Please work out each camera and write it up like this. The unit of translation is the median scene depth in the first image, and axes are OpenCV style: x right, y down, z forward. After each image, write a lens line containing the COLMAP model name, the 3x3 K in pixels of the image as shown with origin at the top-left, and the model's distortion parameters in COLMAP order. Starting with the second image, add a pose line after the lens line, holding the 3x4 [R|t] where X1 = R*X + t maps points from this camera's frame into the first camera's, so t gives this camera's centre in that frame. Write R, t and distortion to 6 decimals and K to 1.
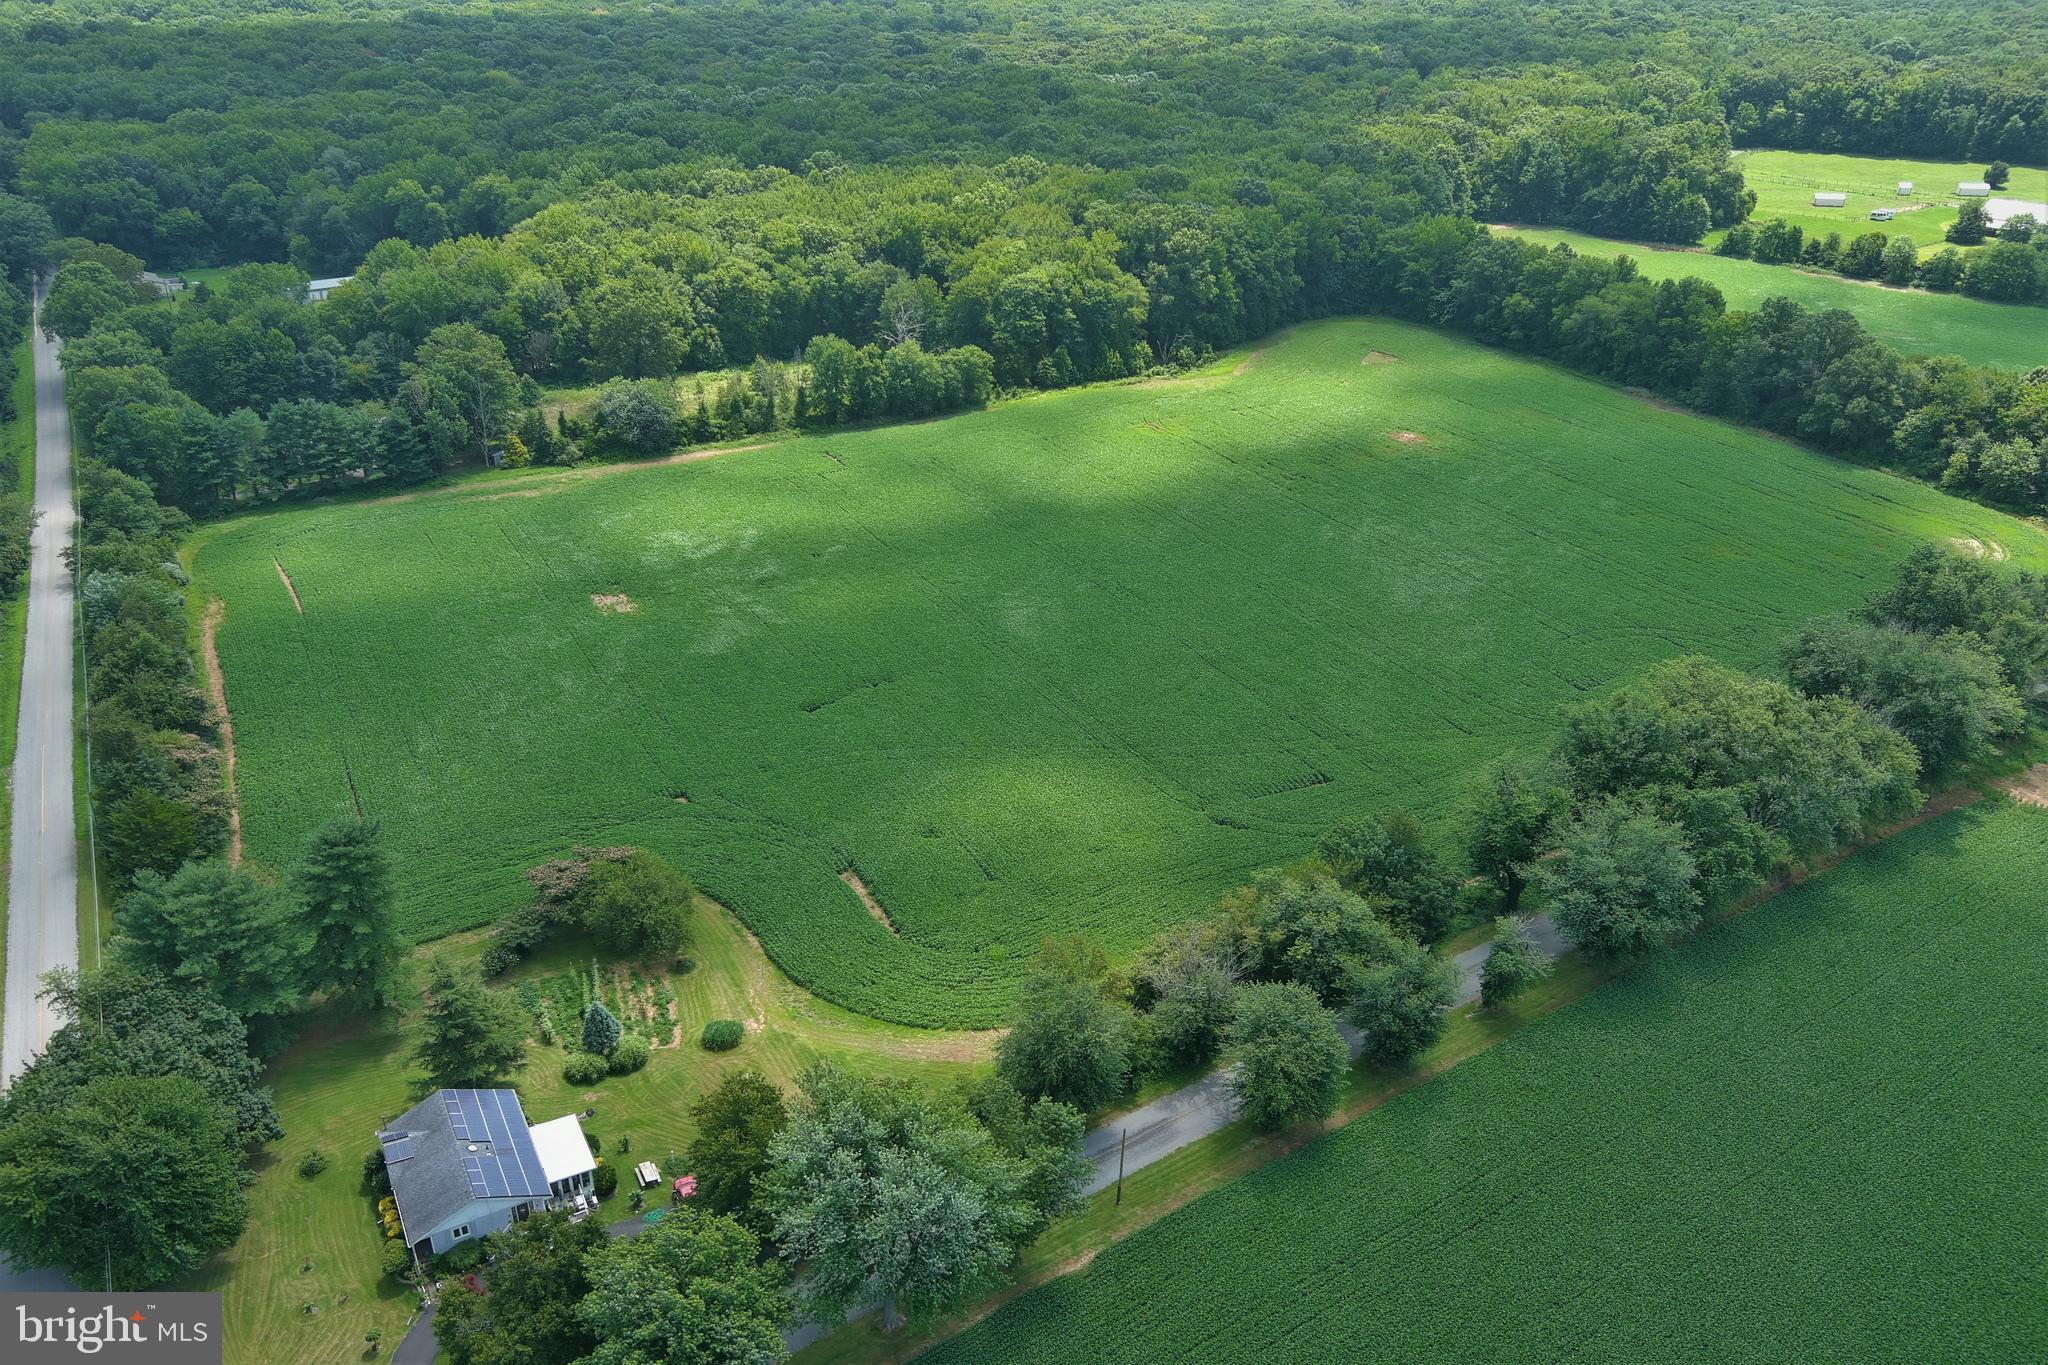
lens RADIAL K [[1589.7, 0, 1024.0], [0, 1589.7, 682.5], [0, 0, 1]] dist [0.011671, 0.009567]
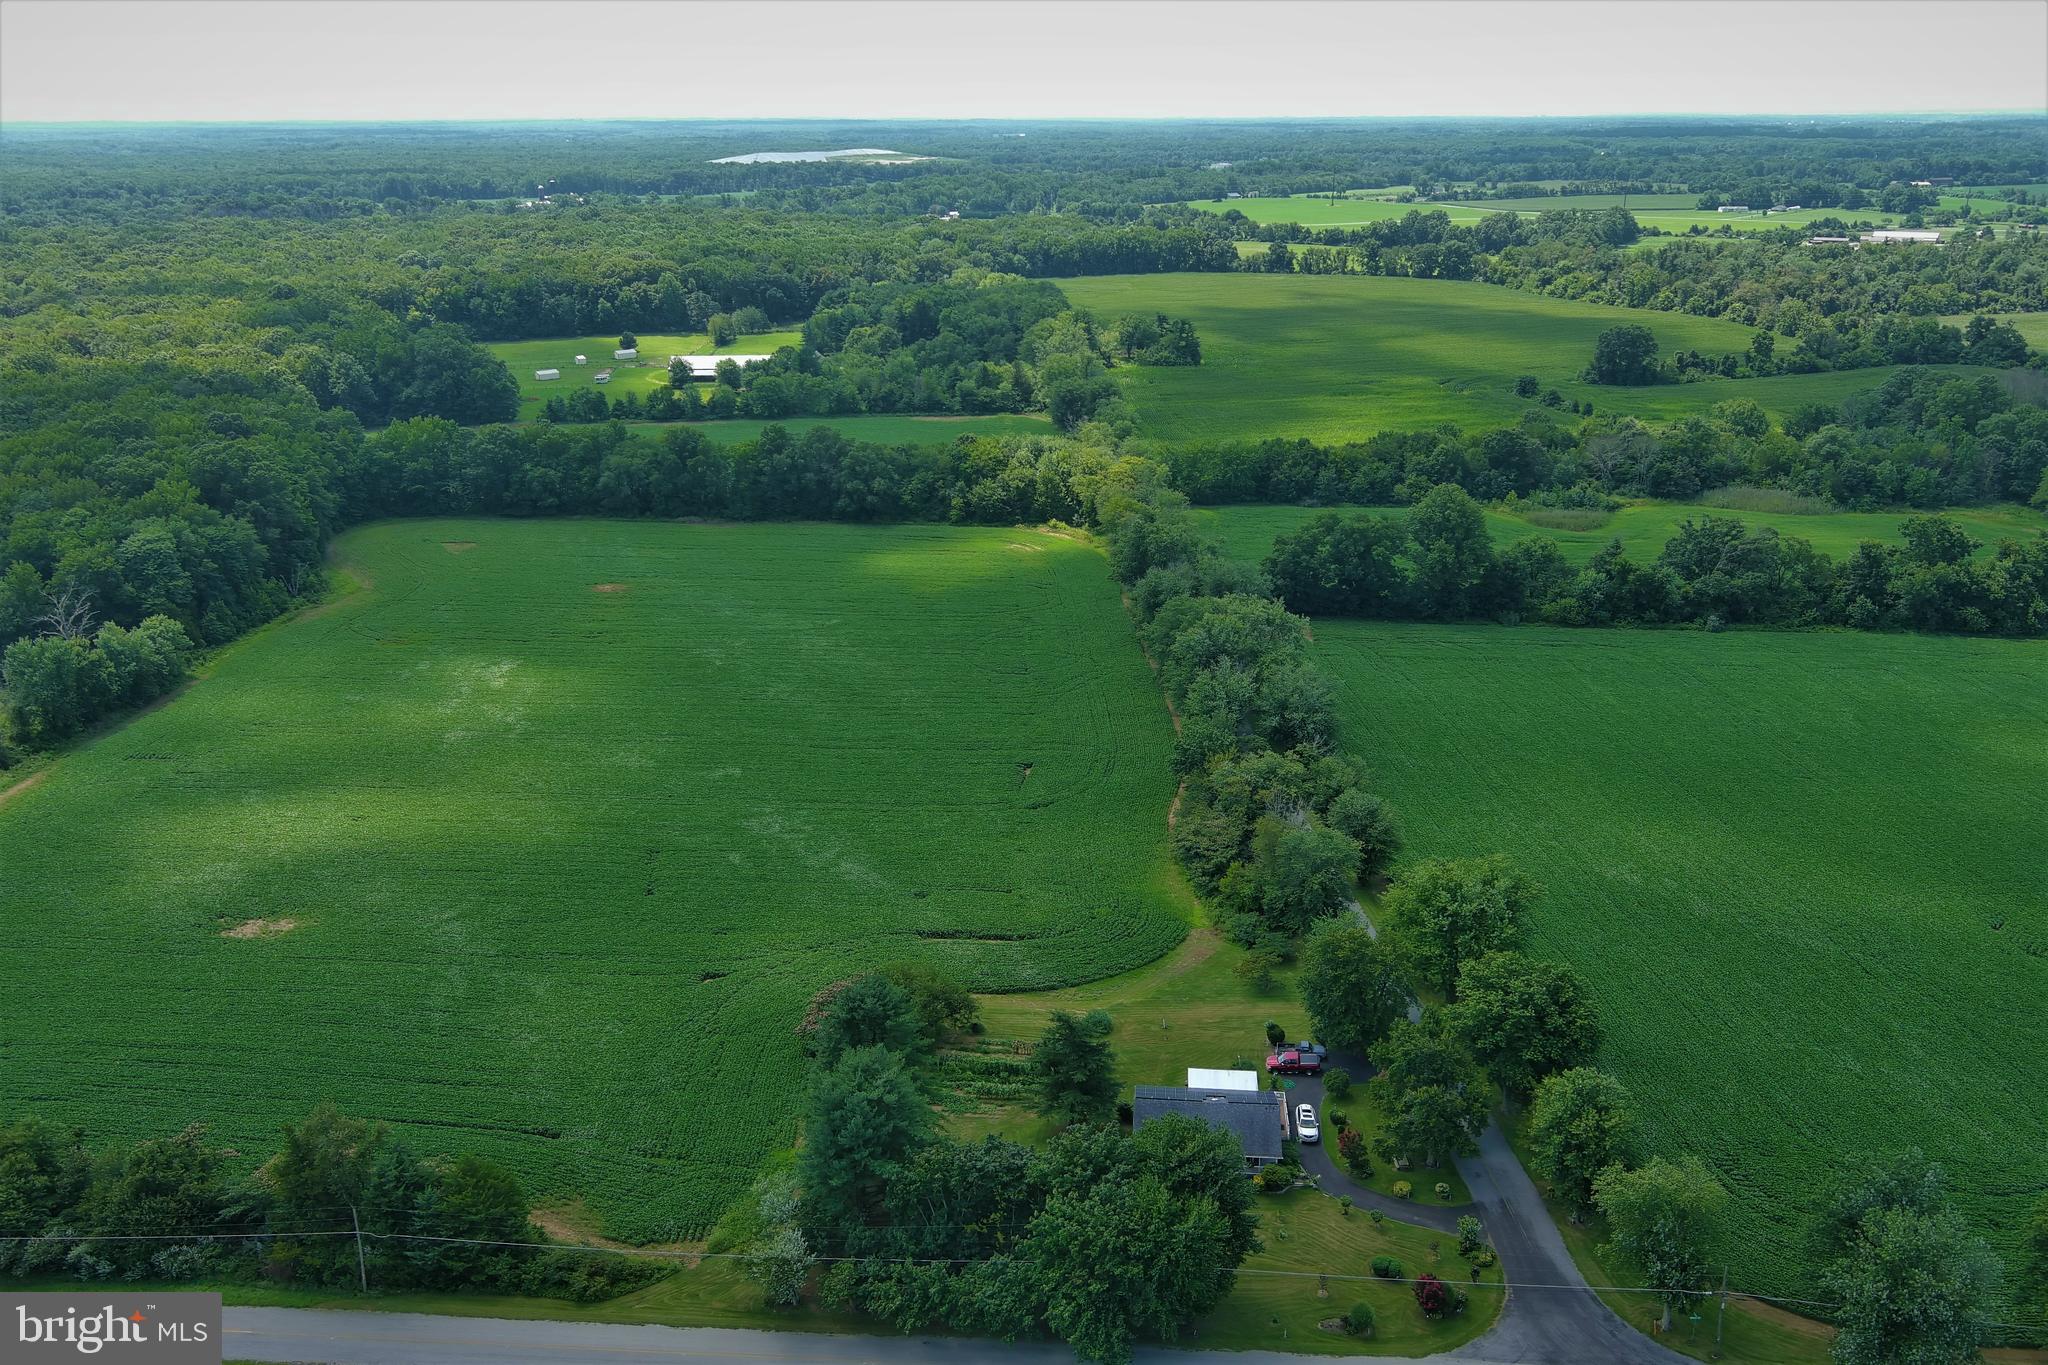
lens RADIAL K [[1578.1, 0, 1022.6], [0, 1578.1, 699.7], [0, 0, 1]] dist [0.017873, -0.008852]
pose [[0.549066, -0.293048, 0.782719, -0.460049], [0.380504, 0.921477, 0.078080, -0.052975], [-0.744139, 0.254957, 0.617458, 0.098565]]
